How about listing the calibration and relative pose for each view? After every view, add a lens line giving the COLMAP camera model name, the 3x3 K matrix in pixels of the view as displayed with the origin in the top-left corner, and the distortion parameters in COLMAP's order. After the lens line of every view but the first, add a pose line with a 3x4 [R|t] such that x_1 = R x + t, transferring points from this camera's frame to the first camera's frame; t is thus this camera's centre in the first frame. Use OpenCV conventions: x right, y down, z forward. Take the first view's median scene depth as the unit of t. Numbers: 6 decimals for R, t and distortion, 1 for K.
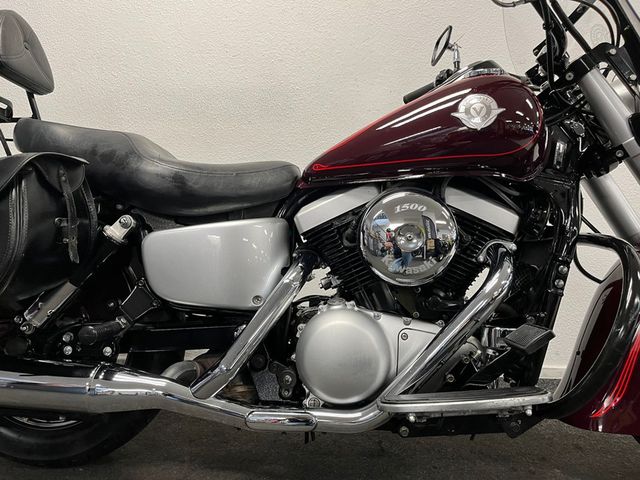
lens RADIAL K [[473.9, 0, 320.0], [0, 473.9, 240.0], [0, 0, 1]] dist [0.019694, -0.003332]
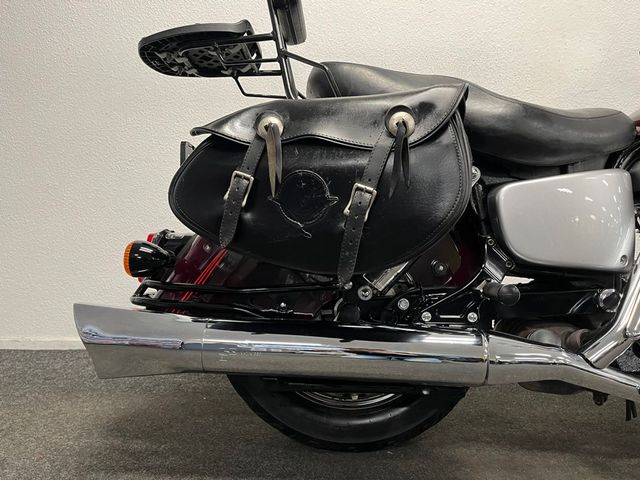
lens RADIAL K [[485.3, 0, 320.0], [0, 485.3, 240.0], [0, 0, 1]] dist [-0.000480, -0.004656]
pose [[0.999858, -0.014121, 0.009208, -0.689722], [0.014007, 0.999826, 0.012319, 0.068305], [-0.009380, -0.012188, 0.999882, 0.091567]]
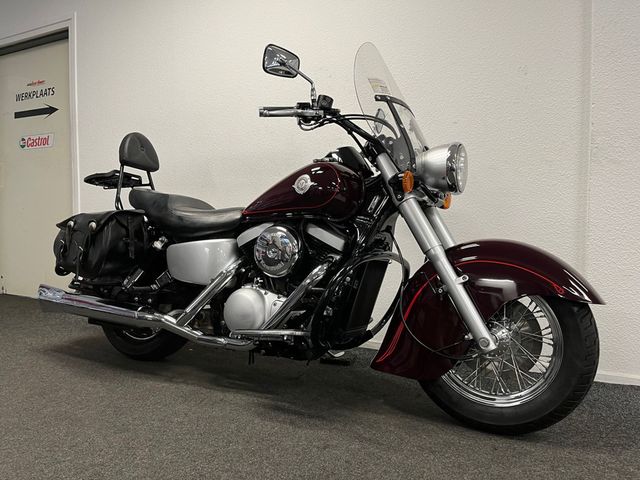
lens RADIAL K [[473.9, 0, 320.0], [0, 473.9, 240.0], [0, 0, 1]] dist [0.019694, -0.003332]
pose [[0.913323, 0.016457, -0.406904, 1.040415], [-0.024274, 0.999606, -0.014057, -0.025207], [0.406512, 0.022716, 0.913363, -0.598706]]
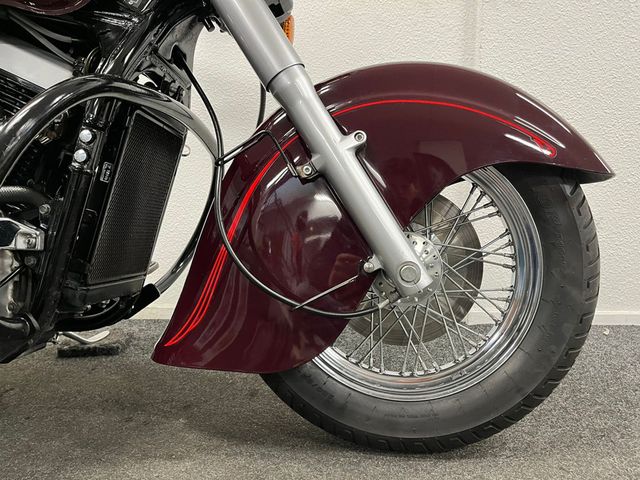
lens RADIAL K [[473.9, 0, 320.0], [0, 473.9, 240.0], [0, 0, 1]] dist [0.019694, -0.003332]
pose [[0.999919, -0.011008, 0.006419, 0.791051], [0.010647, 0.998495, 0.053807, 0.169516], [-0.007002, -0.053734, 0.998531, 0.270567]]
